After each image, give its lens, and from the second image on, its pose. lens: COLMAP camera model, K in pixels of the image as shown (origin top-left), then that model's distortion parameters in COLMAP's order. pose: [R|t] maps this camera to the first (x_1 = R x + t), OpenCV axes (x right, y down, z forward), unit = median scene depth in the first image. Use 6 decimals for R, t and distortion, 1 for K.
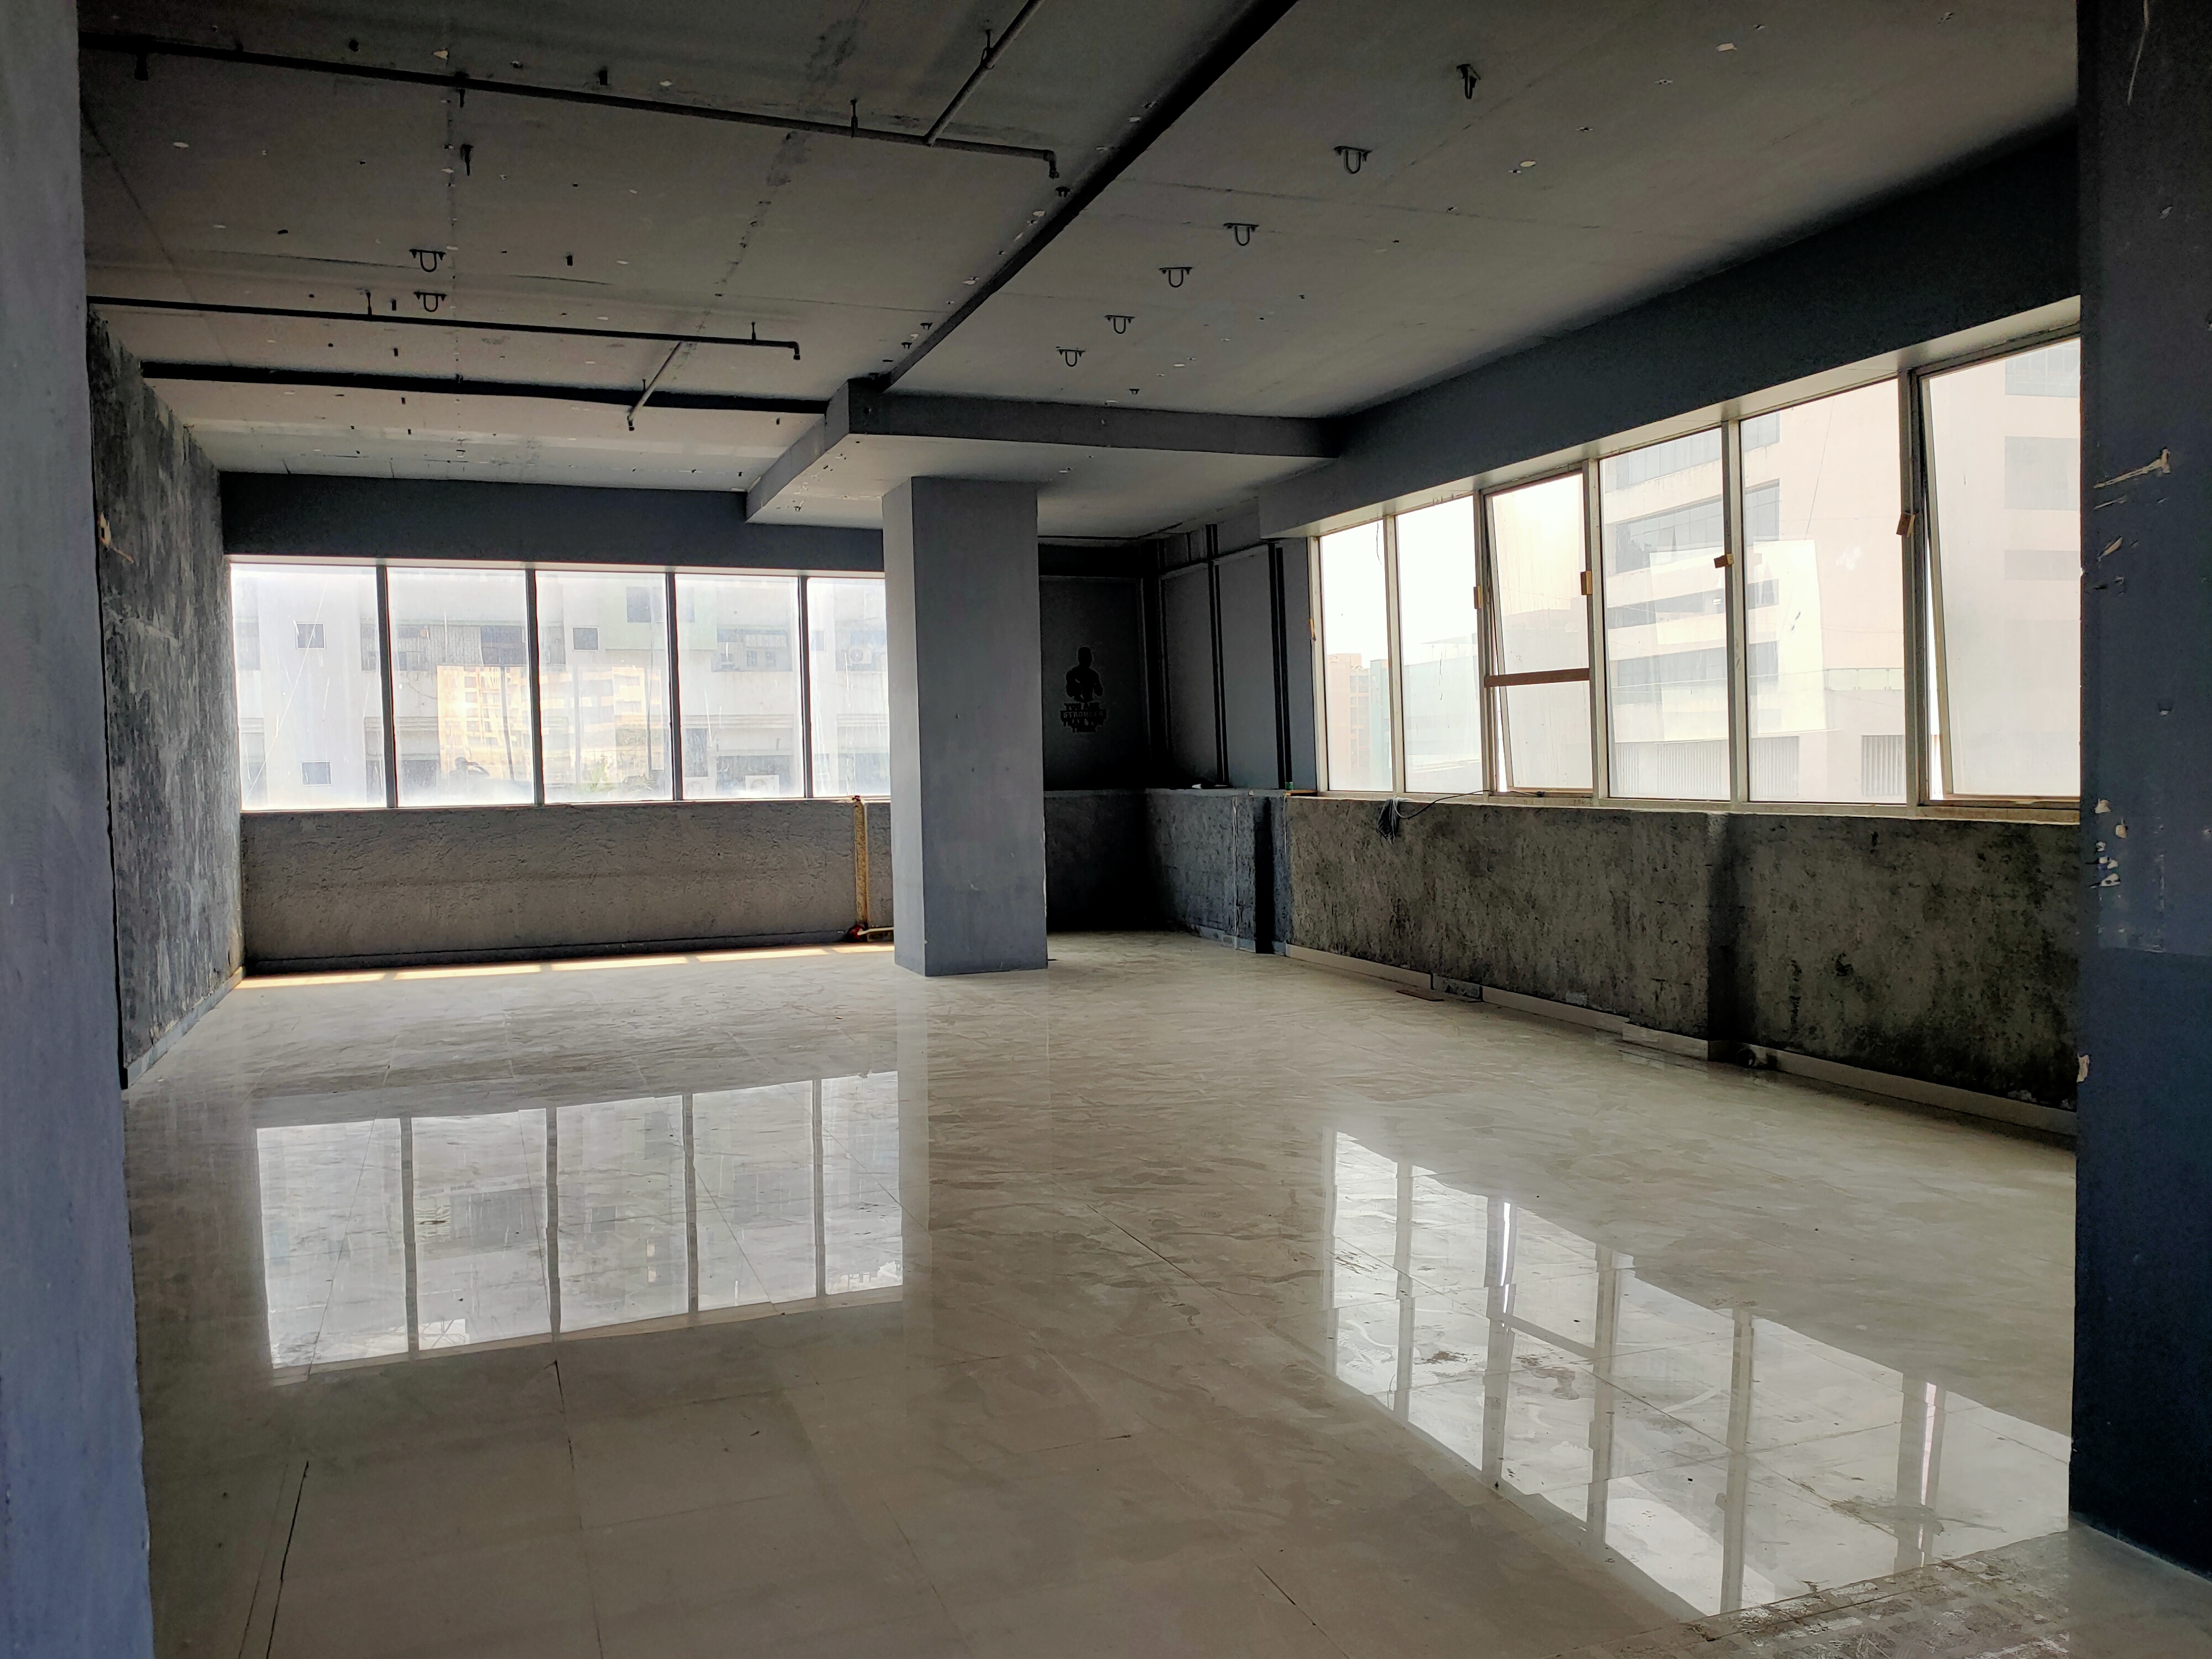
lens RADIAL K [[1683.4, 0, 1126.5], [0, 1683.4, 825.8], [0, 0, 1]] dist [0.079600, -0.099672]
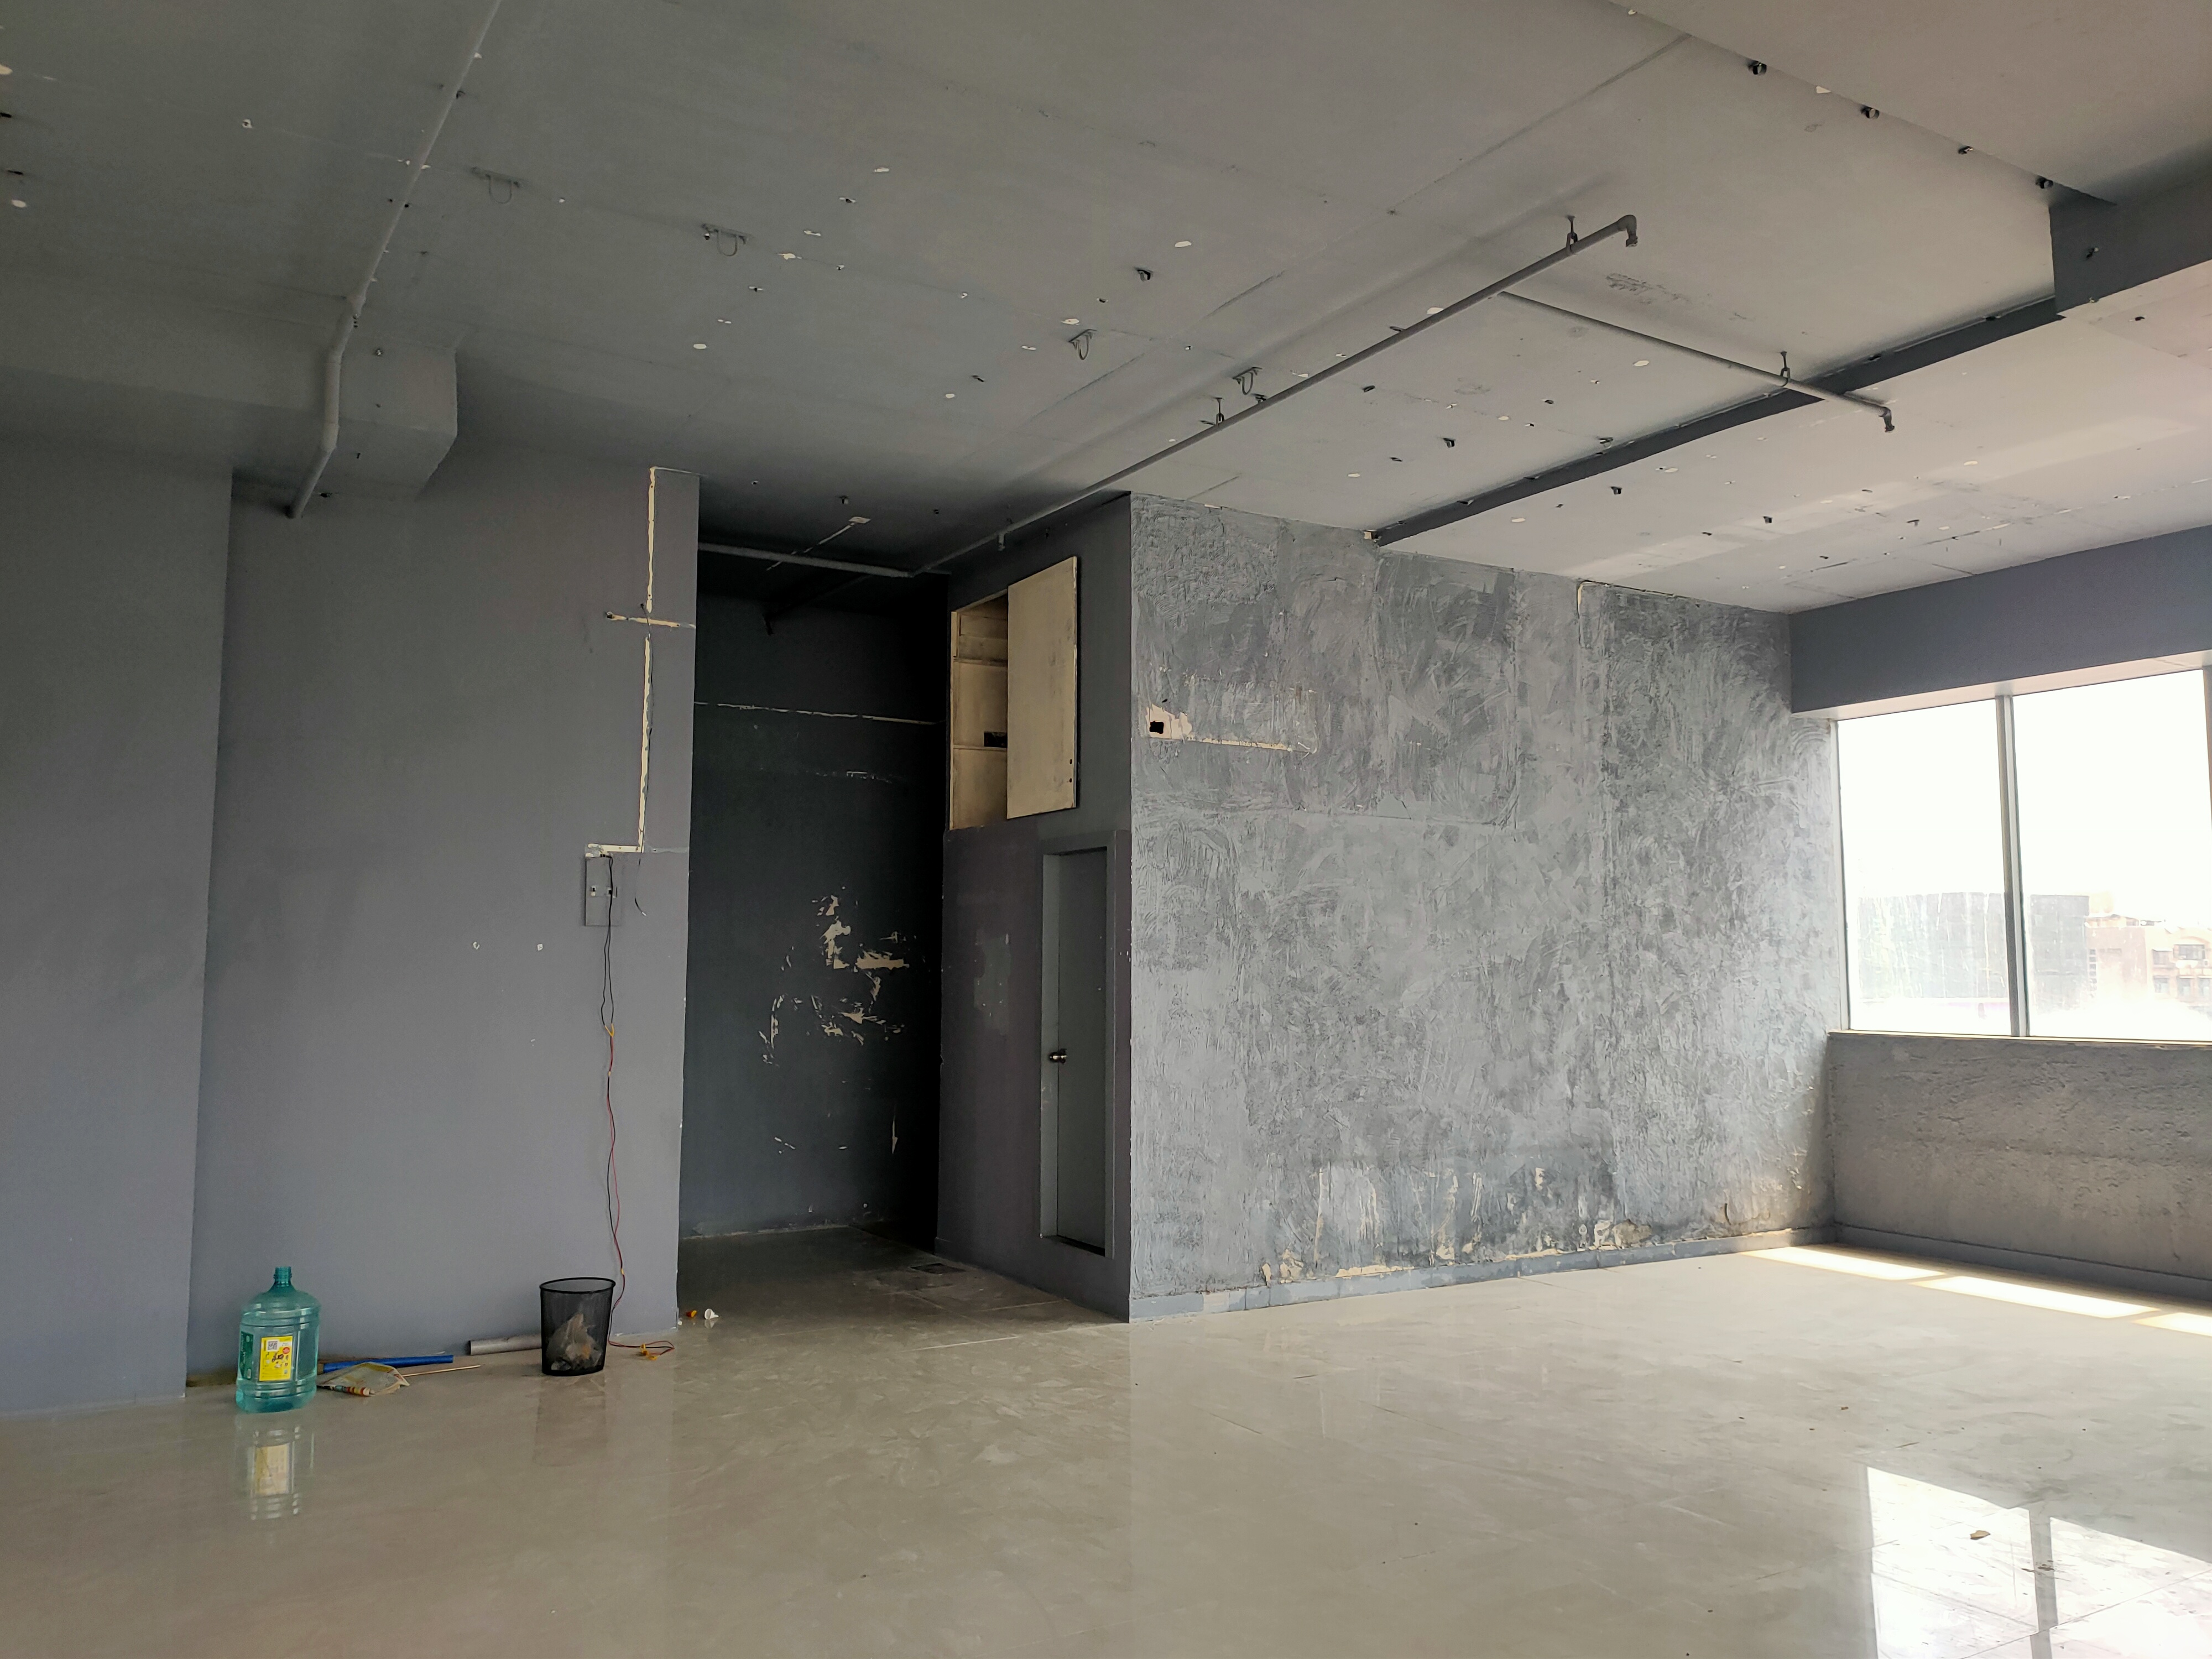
lens RADIAL K [[1683.4, 0, 1126.5], [0, 1683.4, 825.8], [0, 0, 1]] dist [0.079600, -0.099672]
pose [[0.159791, -0.072247, -0.984504, 0.218119], [-0.047279, 0.995614, -0.080736, -0.023834], [0.986018, 0.059447, 0.155674, 0.547677]]
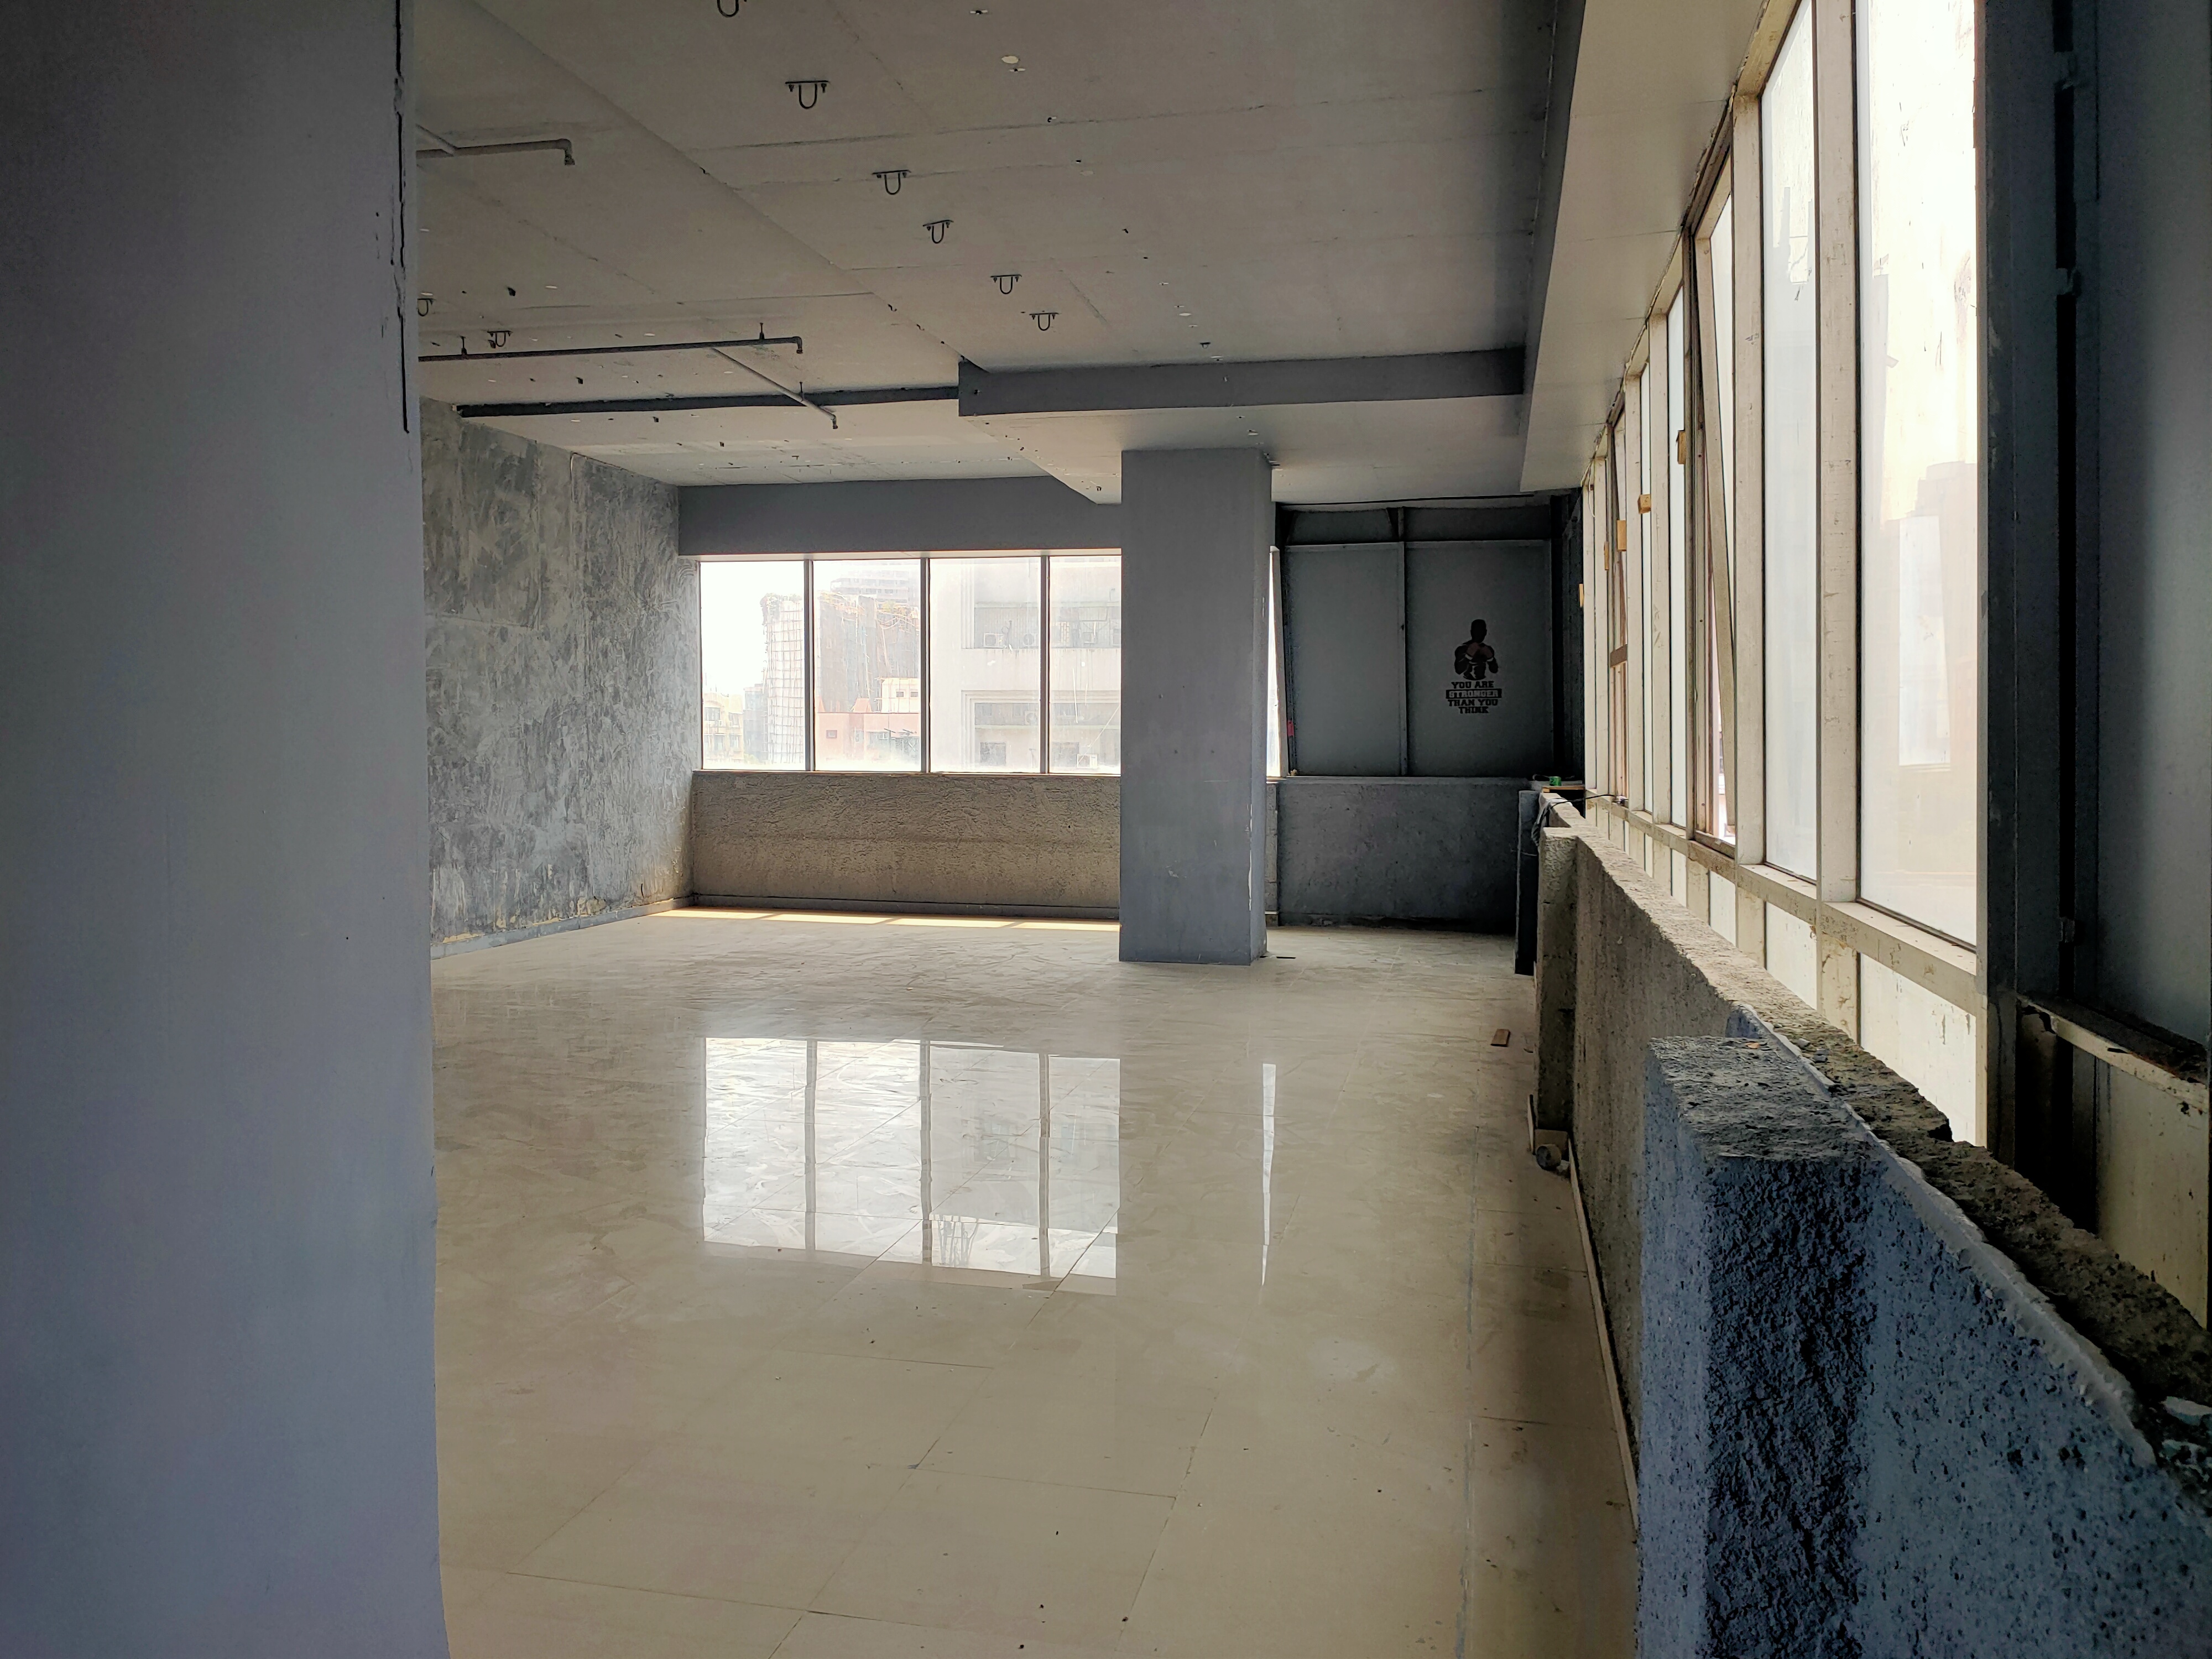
lens RADIAL K [[1729.5, 0, 1106.0], [0, 1729.5, 829.5], [0, 0, 1]] dist [0.092193, 0.001551]
pose [[0.823359, 0.052177, -0.565117, 0.418510], [-0.044988, 0.998632, 0.026657, -0.012046], [0.565734, 0.003475, 0.824580, 0.151914]]
